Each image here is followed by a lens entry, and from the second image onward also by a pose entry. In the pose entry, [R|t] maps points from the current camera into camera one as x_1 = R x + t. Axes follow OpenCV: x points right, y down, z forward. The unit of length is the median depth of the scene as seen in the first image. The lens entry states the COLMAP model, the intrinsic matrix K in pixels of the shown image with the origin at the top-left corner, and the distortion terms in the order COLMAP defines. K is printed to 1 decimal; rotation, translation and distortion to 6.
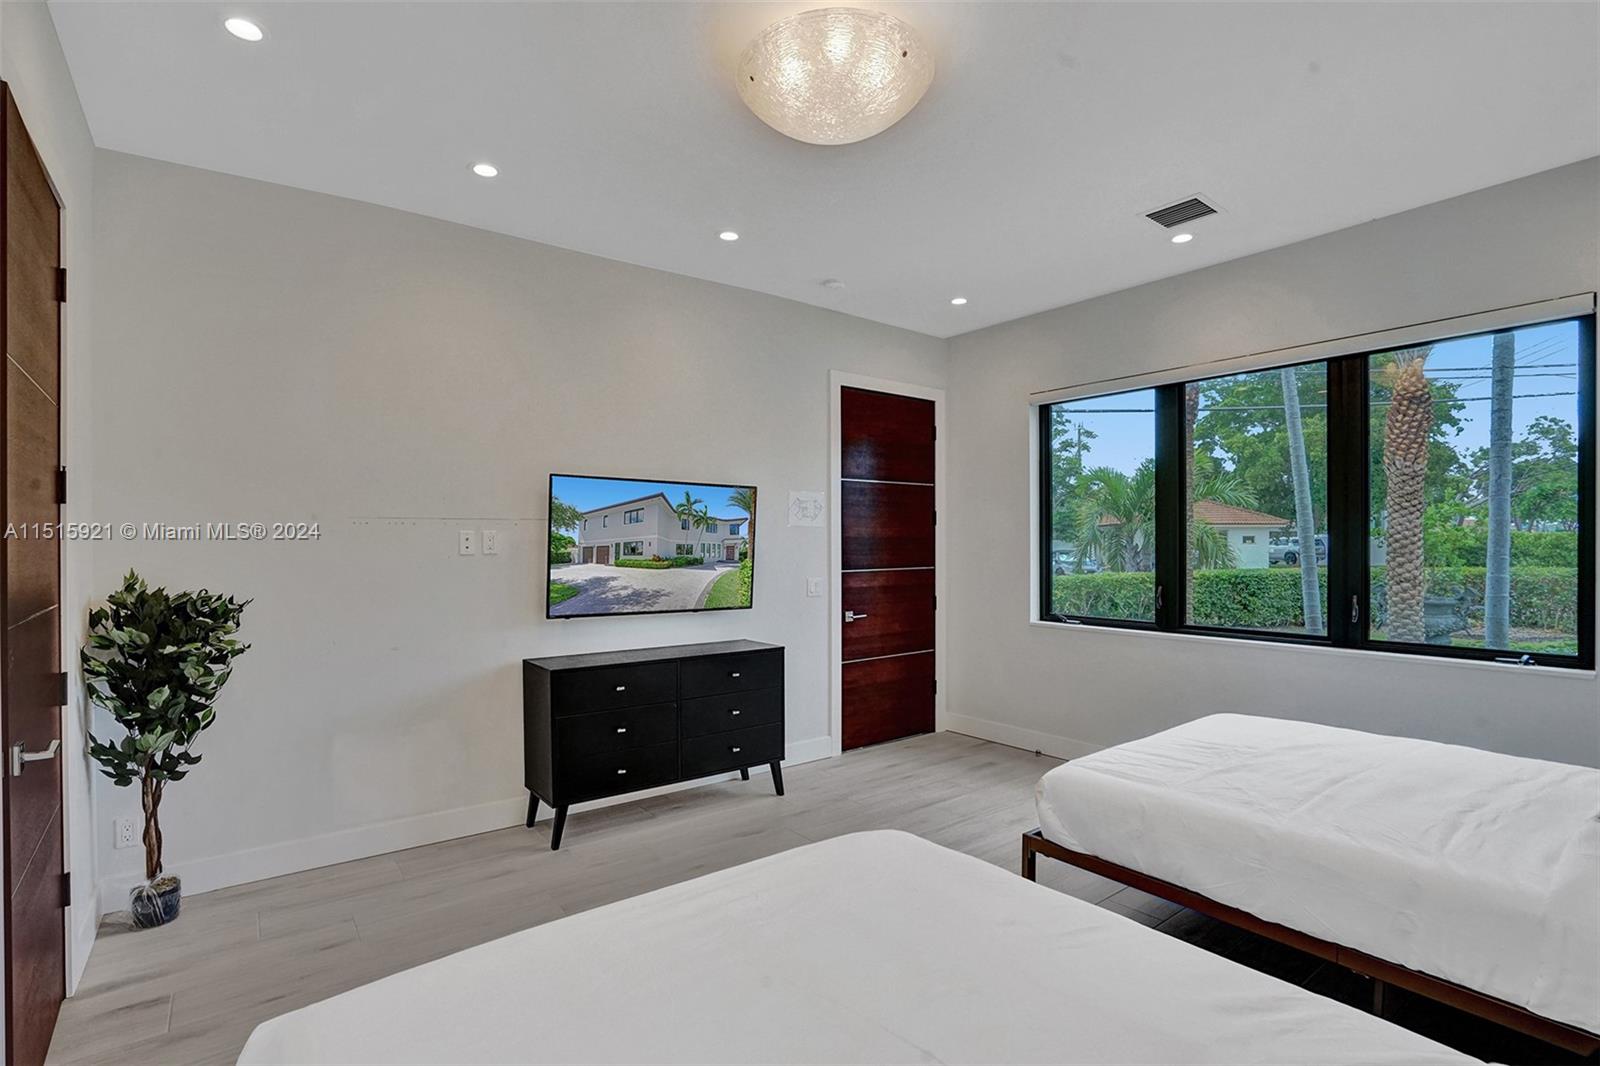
lens RADIAL K [[735.9, 0, 800.7], [0, 735.9, 529.1], [0, 0, 1]] dist [-0.030651, 0.000122]
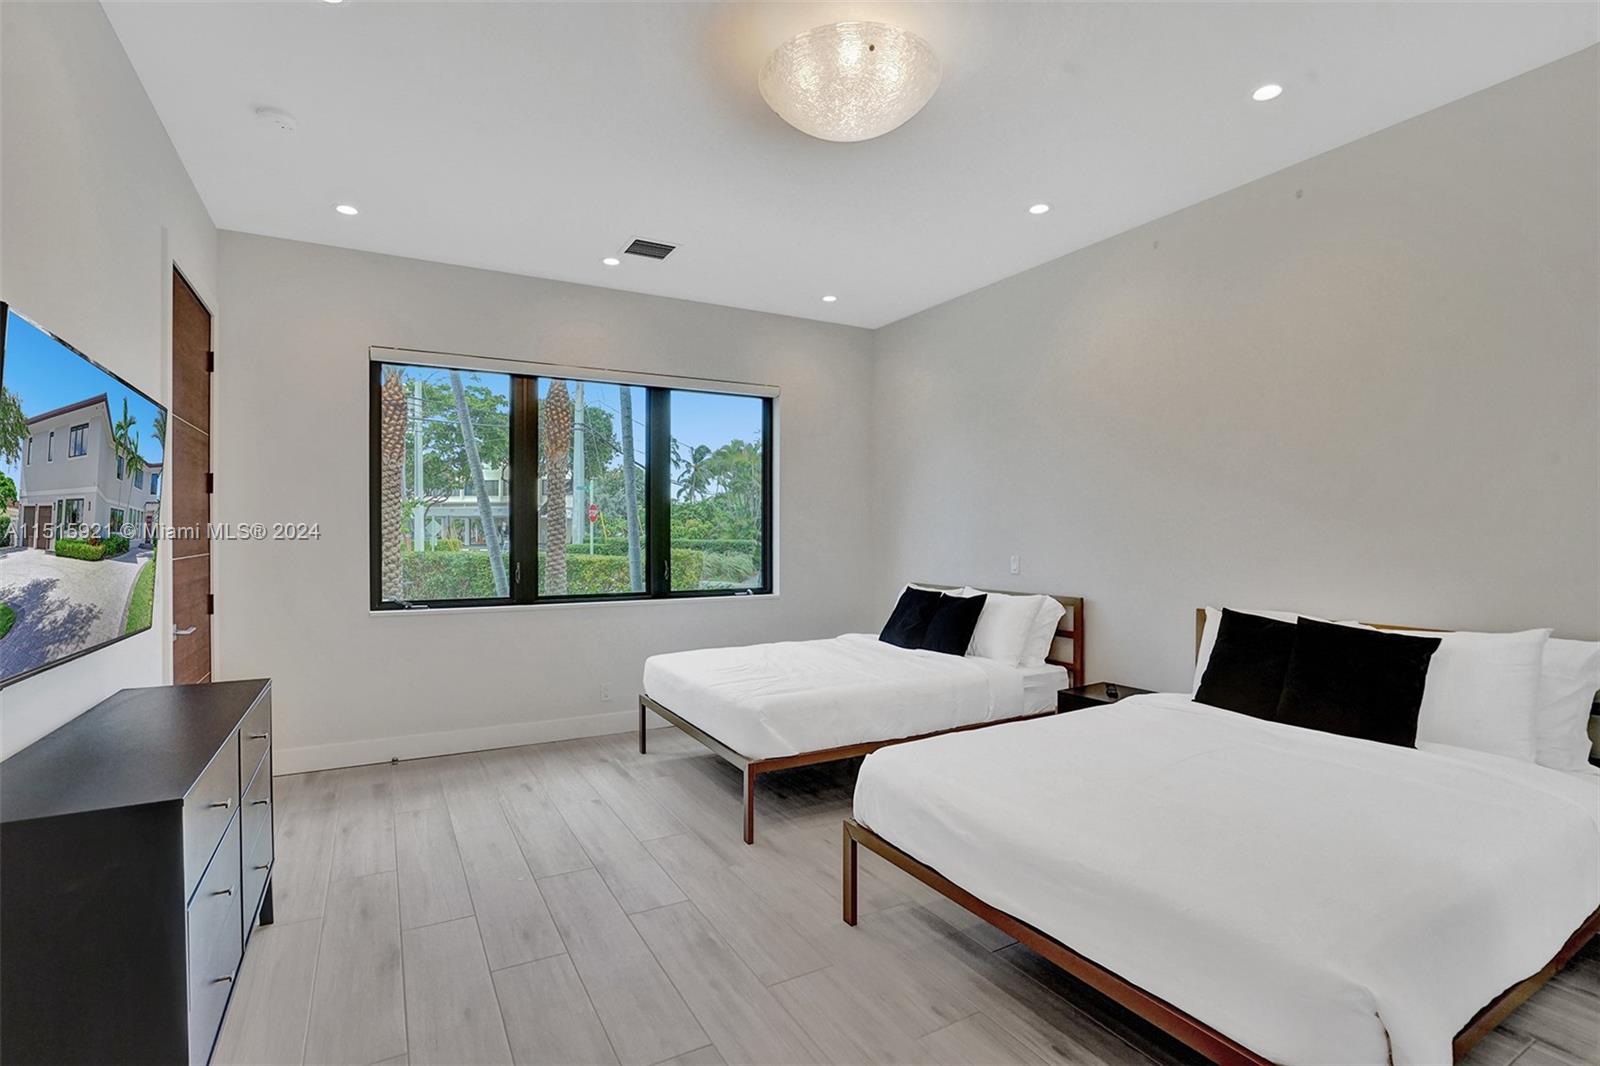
lens RADIAL K [[735.9, 0, 785.0], [0, 735.9, 528.4], [0, 0, 1]] dist [-0.030651, 0.000122]
pose [[0.181096, 0.005565, 0.983450, -0.467945], [-0.017293, 0.999847, -0.002473, 0.022814], [-0.983313, -0.016559, 0.181165, 0.403945]]
